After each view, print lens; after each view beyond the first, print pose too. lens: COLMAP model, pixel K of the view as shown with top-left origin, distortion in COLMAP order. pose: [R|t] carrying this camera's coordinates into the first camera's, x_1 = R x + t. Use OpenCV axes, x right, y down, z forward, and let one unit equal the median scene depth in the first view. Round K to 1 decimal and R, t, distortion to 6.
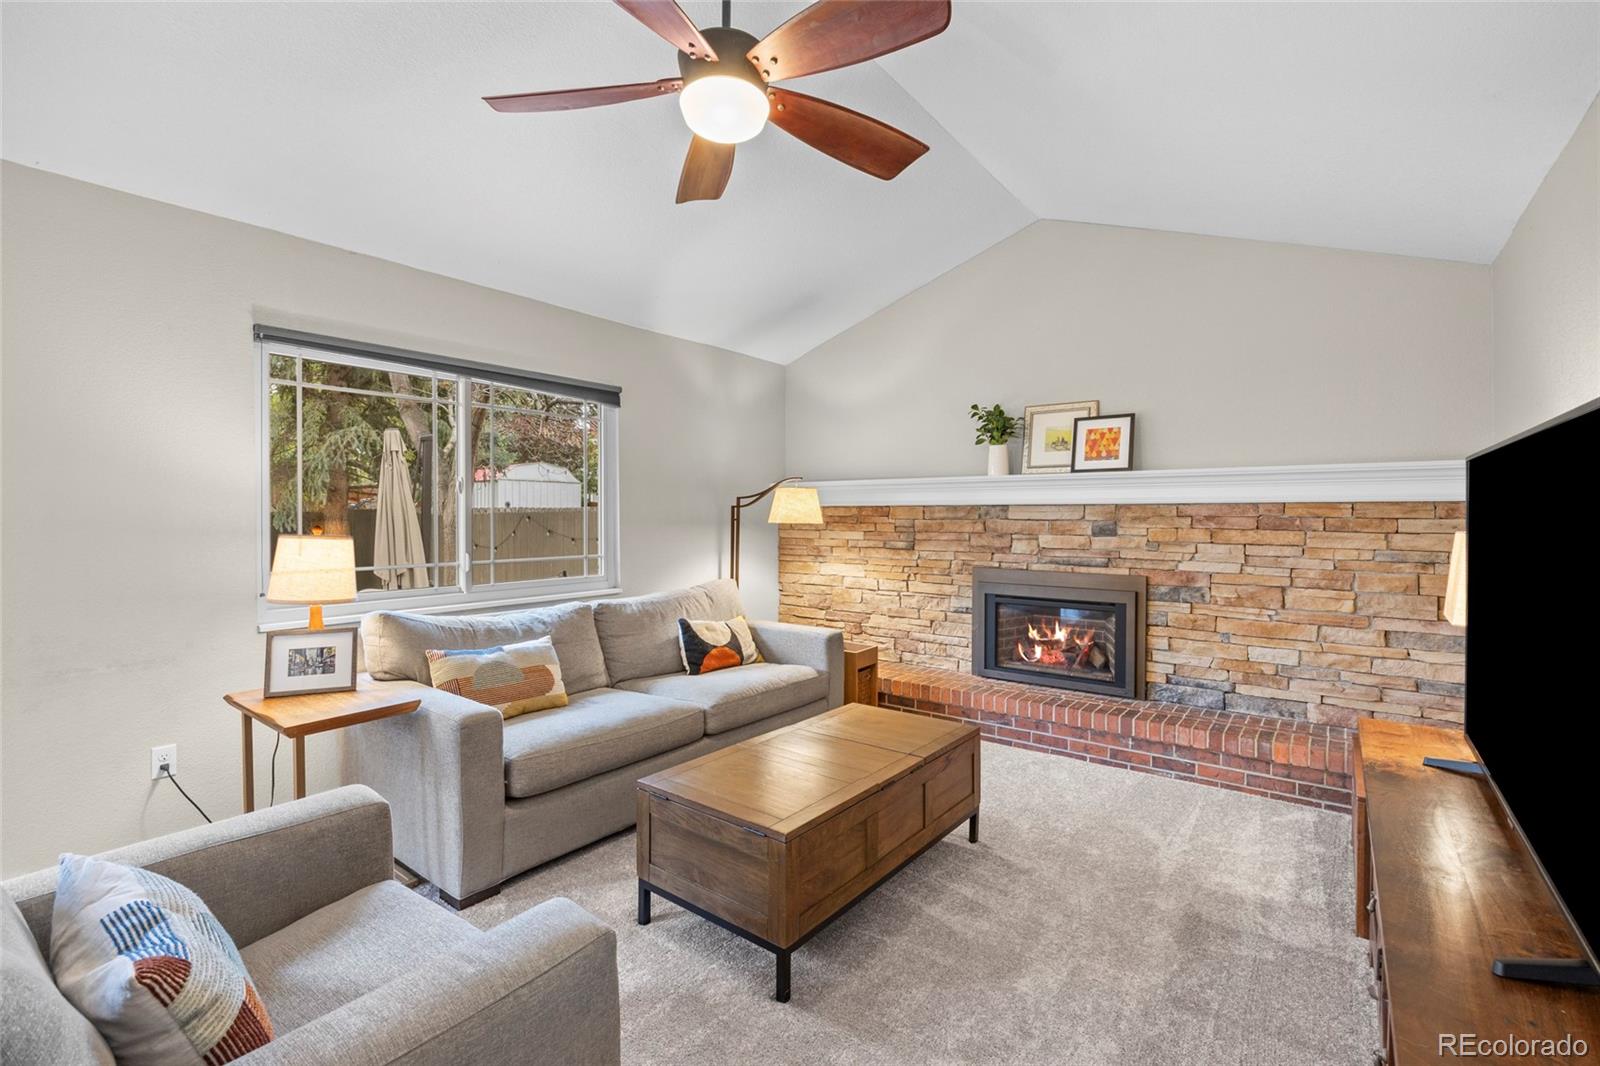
lens RADIAL K [[703.1, 0, 812.8], [0, 703.1, 513.5], [0, 0, 1]] dist [-0.018397, 0.001828]
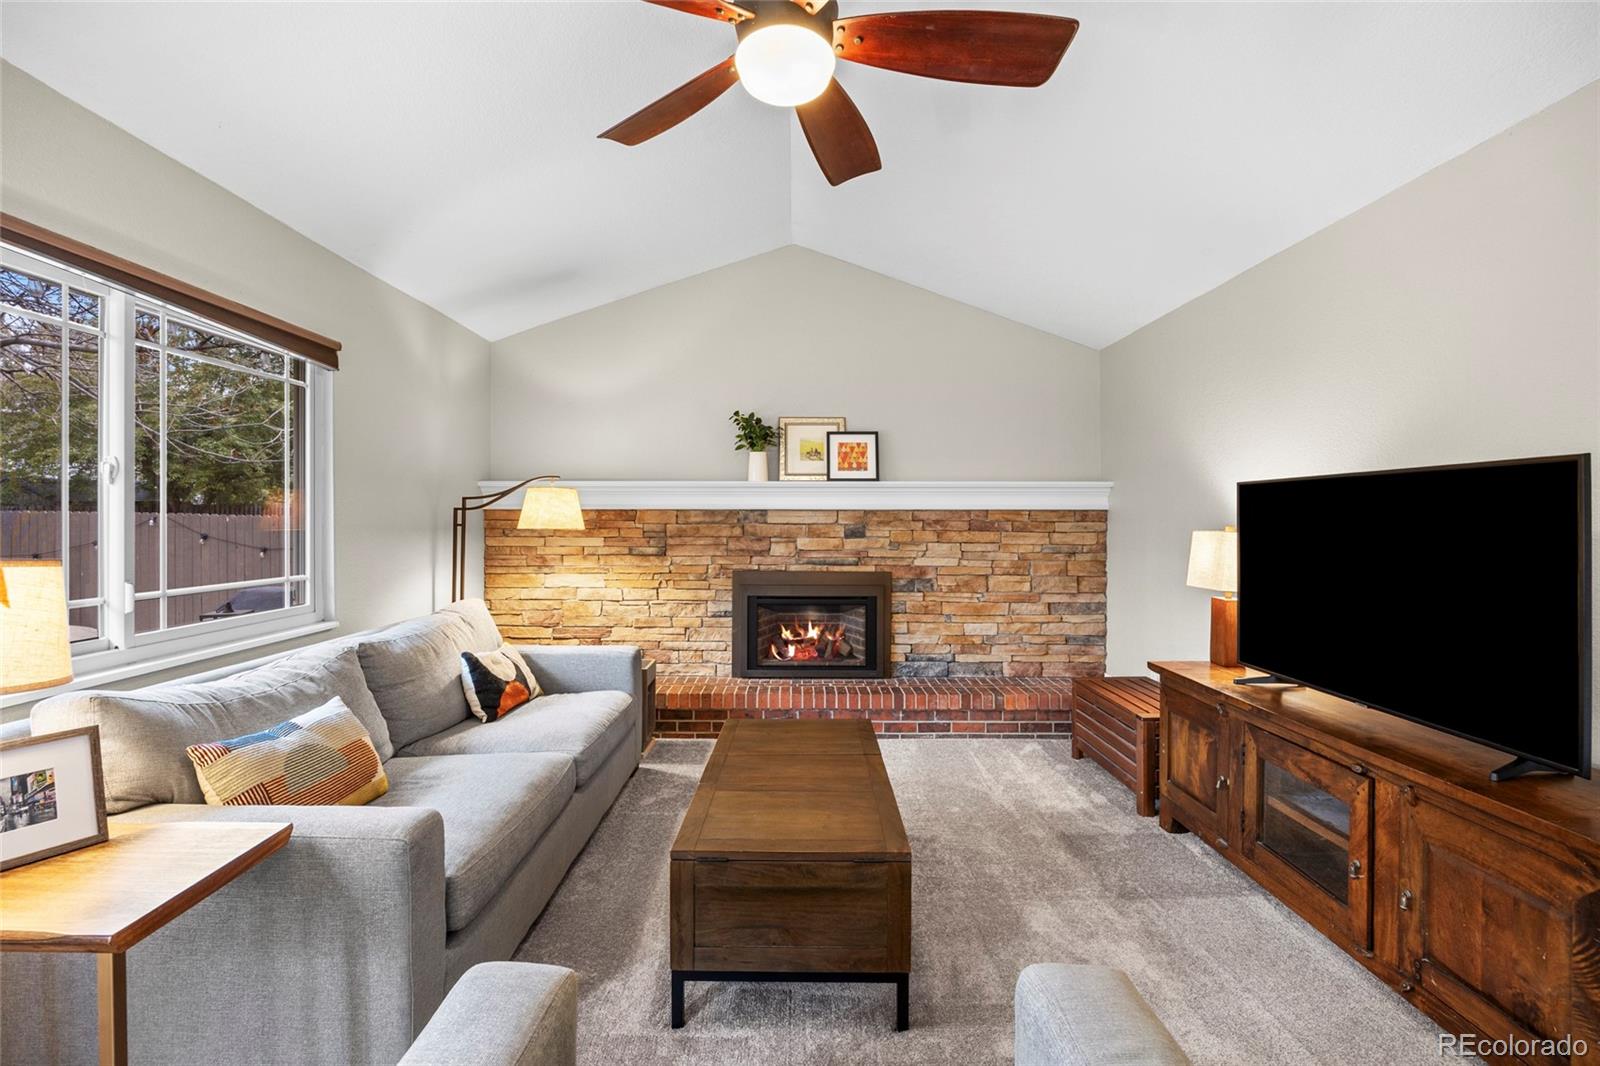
lens RADIAL K [[703.1, 0, 796.0], [0, 703.1, 512.3], [0, 0, 1]] dist [-0.018397, 0.001828]
pose [[0.798762, 0.005942, 0.601618, -0.363560], [-0.001533, 0.999968, -0.007840, -0.000179], [-0.601645, 0.005340, 0.798745, 0.159366]]
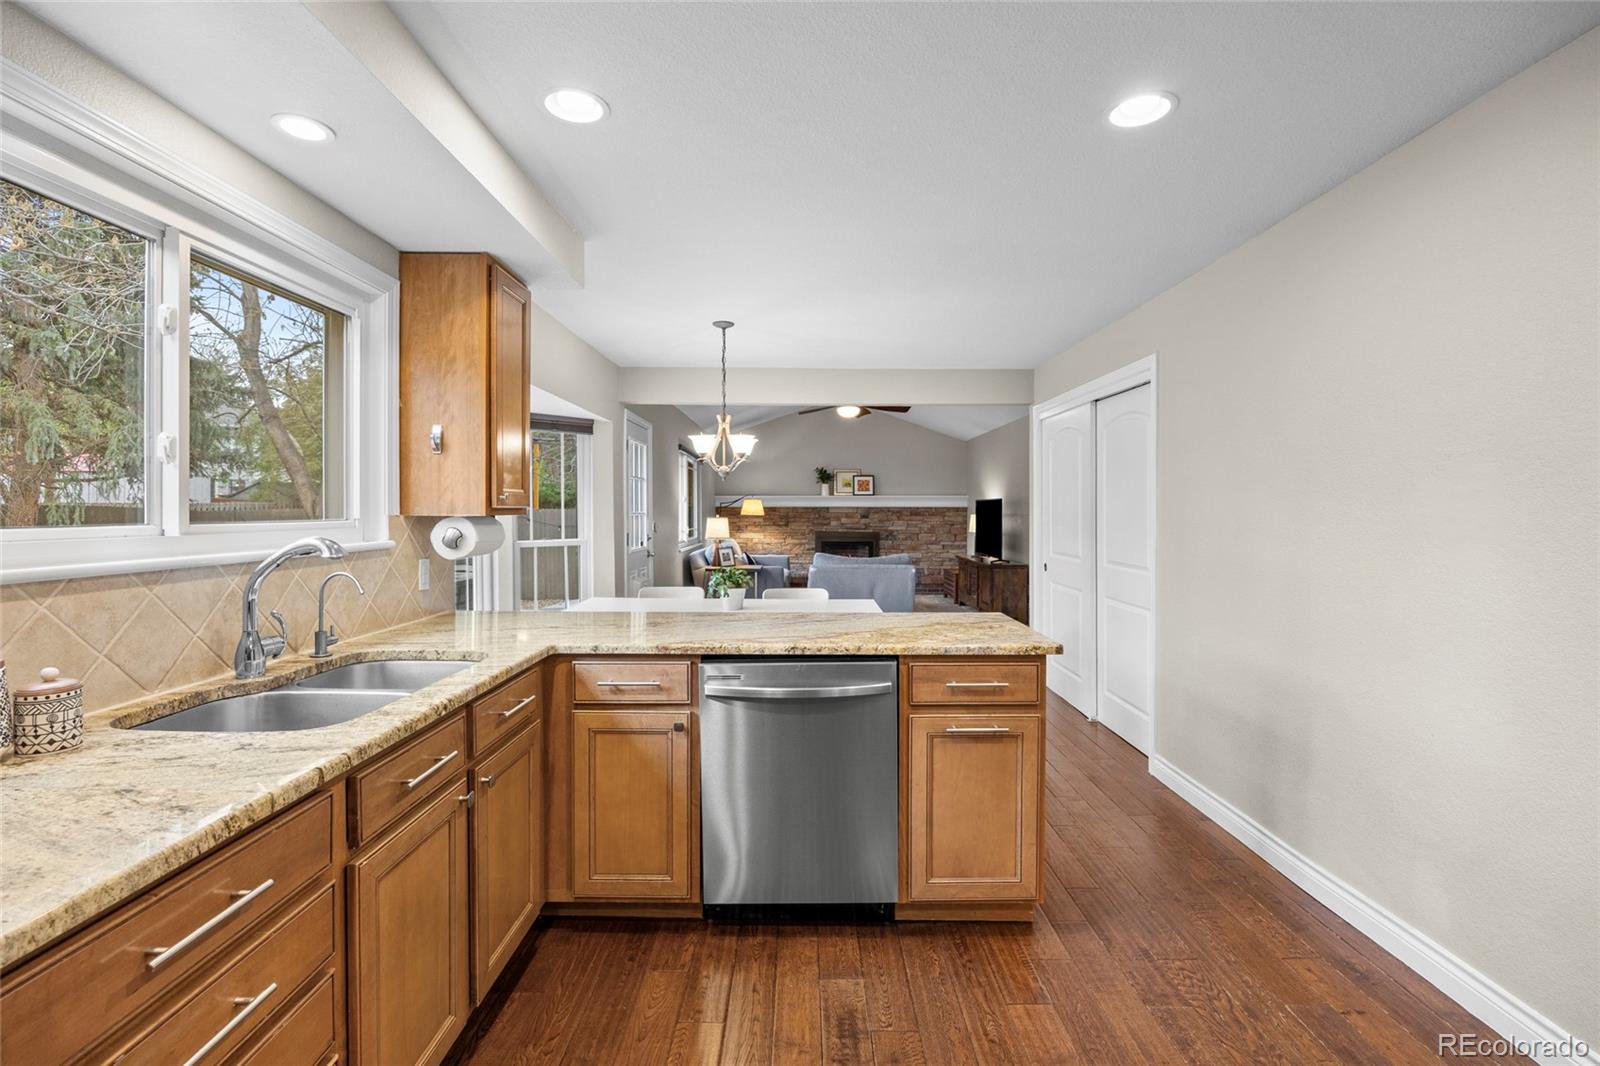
lens RADIAL K [[703.1, 0, 806.1], [0, 703.1, 535.3], [0, 0, 1]] dist [-0.018397, 0.001828]
pose [[0.804727, -0.021499, 0.593255, -1.527367], [-0.000723, 0.999308, 0.037195, -0.005510], [-0.593644, -0.030360, 0.804155, -1.191882]]
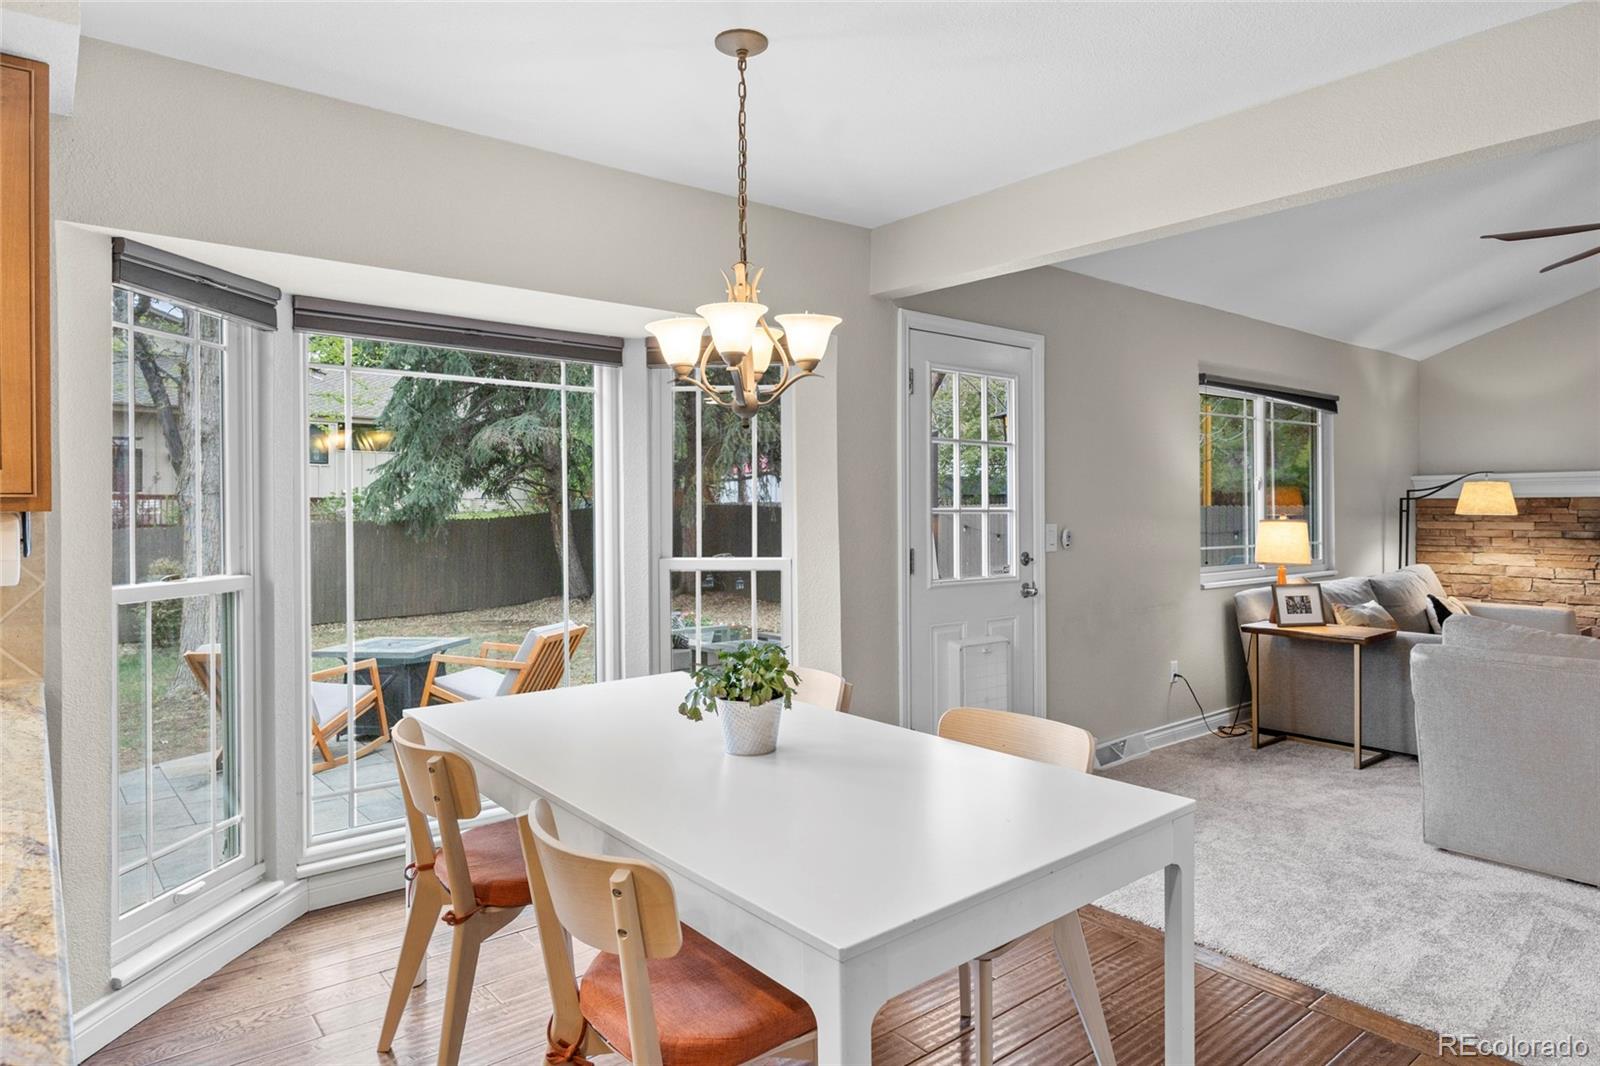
lens RADIAL K [[946.3, 0, 791.0], [0, 946.3, 518.7], [0, 0, 1]] dist [-0.021546, 0.001583]
pose [[0.963183, -0.000387, -0.268845, -0.799022], [0.003732, 0.999922, 0.011929, 0.000068], [0.268820, -0.012493, 0.963110, -0.801650]]
